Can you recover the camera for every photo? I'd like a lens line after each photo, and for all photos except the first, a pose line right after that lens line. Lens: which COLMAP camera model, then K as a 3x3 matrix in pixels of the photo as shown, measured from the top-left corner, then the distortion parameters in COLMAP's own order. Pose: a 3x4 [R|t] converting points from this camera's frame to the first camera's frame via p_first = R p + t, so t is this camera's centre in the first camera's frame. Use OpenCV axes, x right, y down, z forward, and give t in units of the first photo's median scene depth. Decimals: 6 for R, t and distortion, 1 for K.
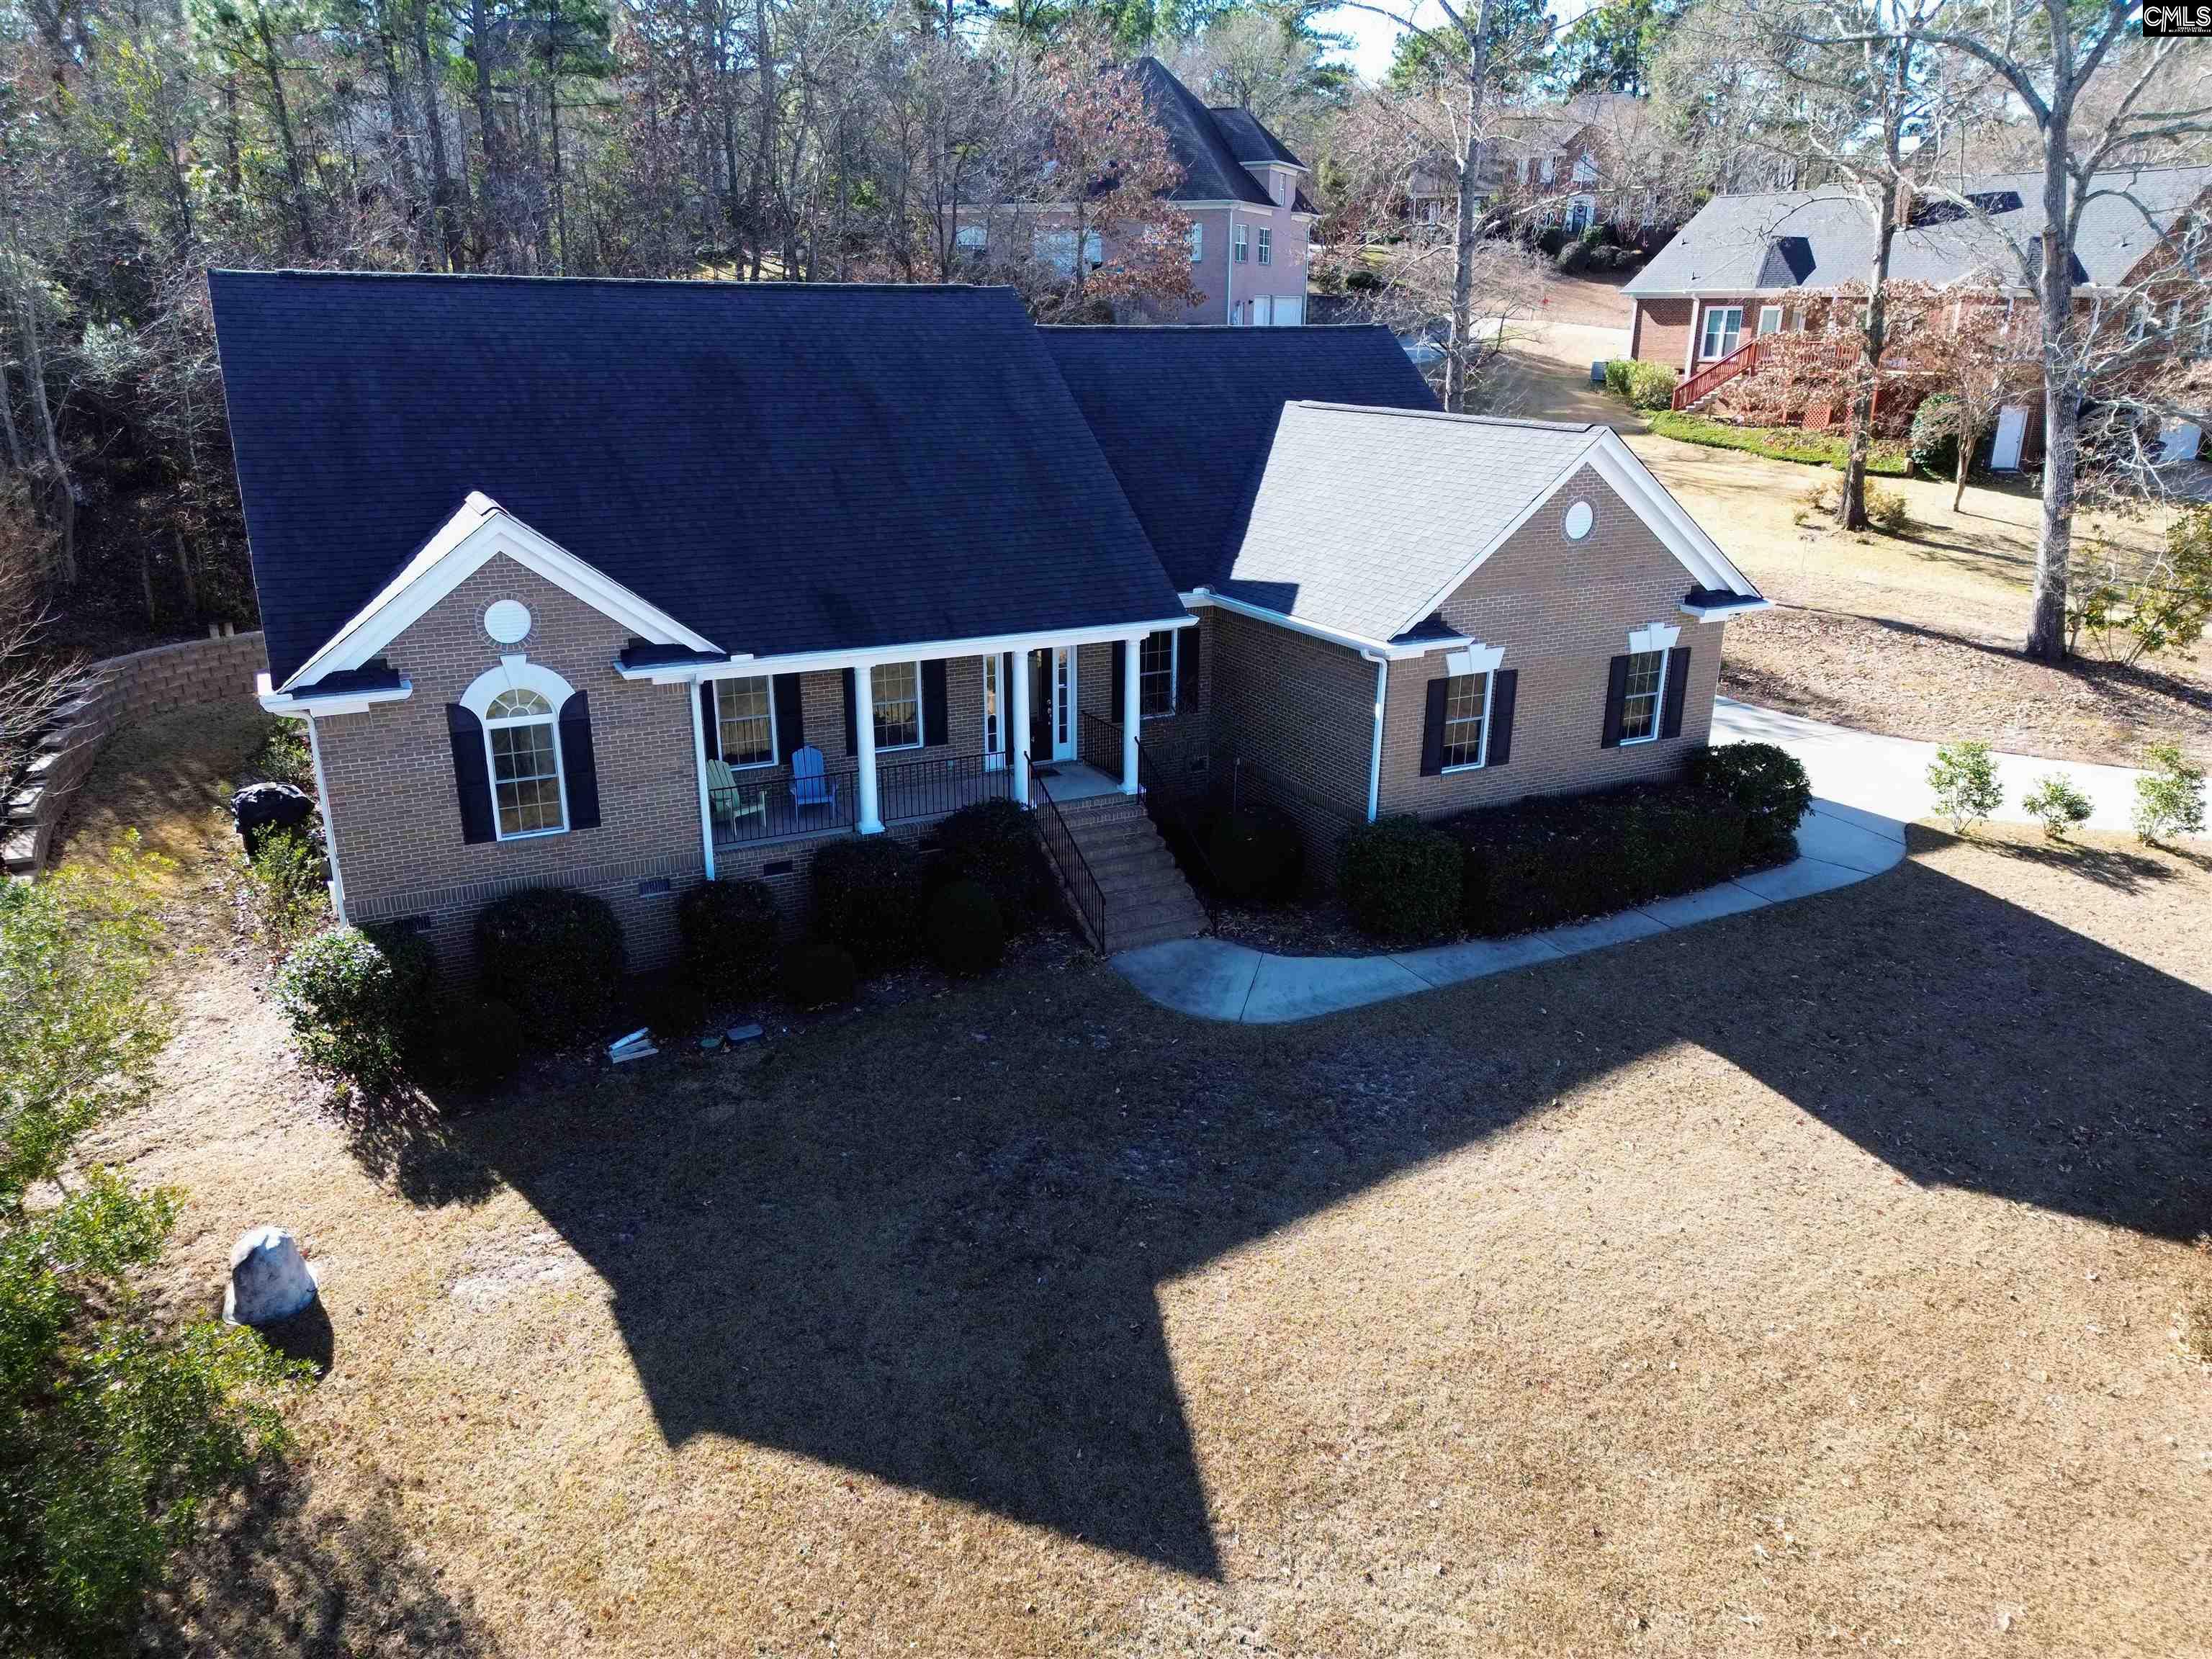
lens RADIAL K [[1573.2, 0, 1115.1], [0, 1573.2, 829.4], [0, 0, 1]] dist [0.039685, -0.001099]
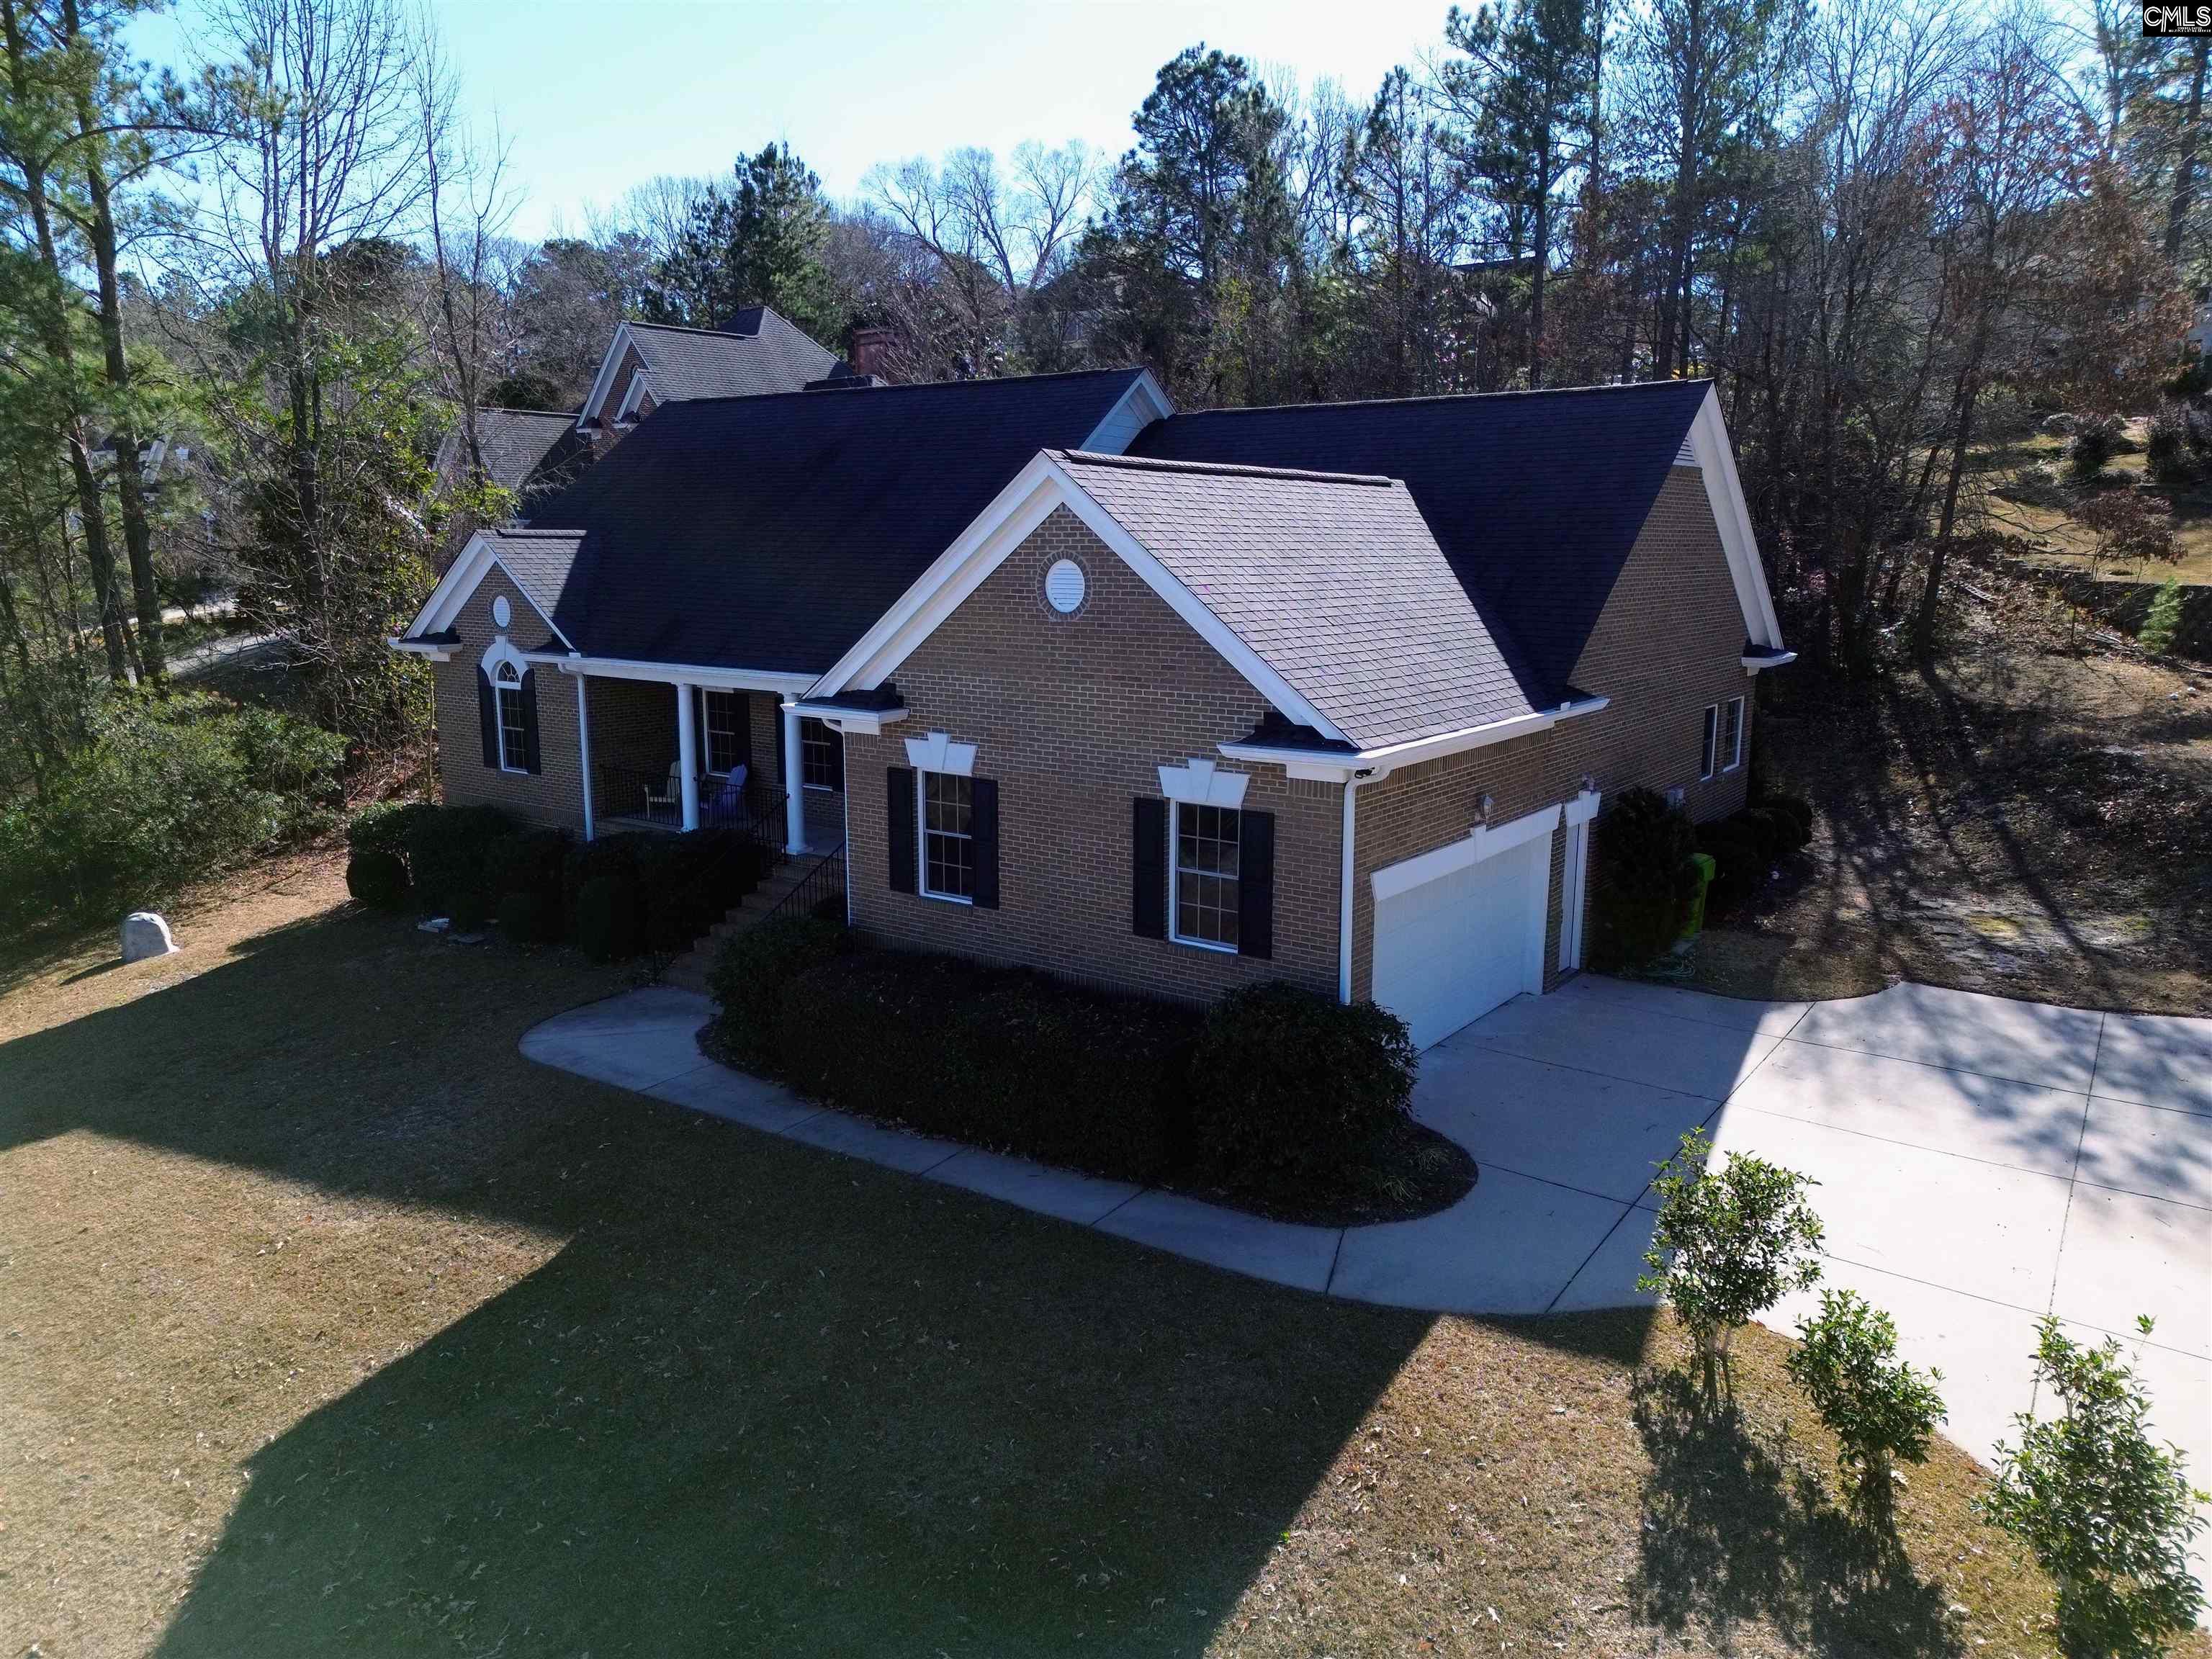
lens RADIAL K [[1573.2, 0, 1115.1], [0, 1573.2, 829.4], [0, 0, 1]] dist [0.039685, -0.001099]
pose [[0.432435, 0.159538, -0.887439, 0.941819], [-0.275706, 0.960478, 0.038321, -0.124405], [0.858479, 0.228100, 0.459330, 0.721840]]
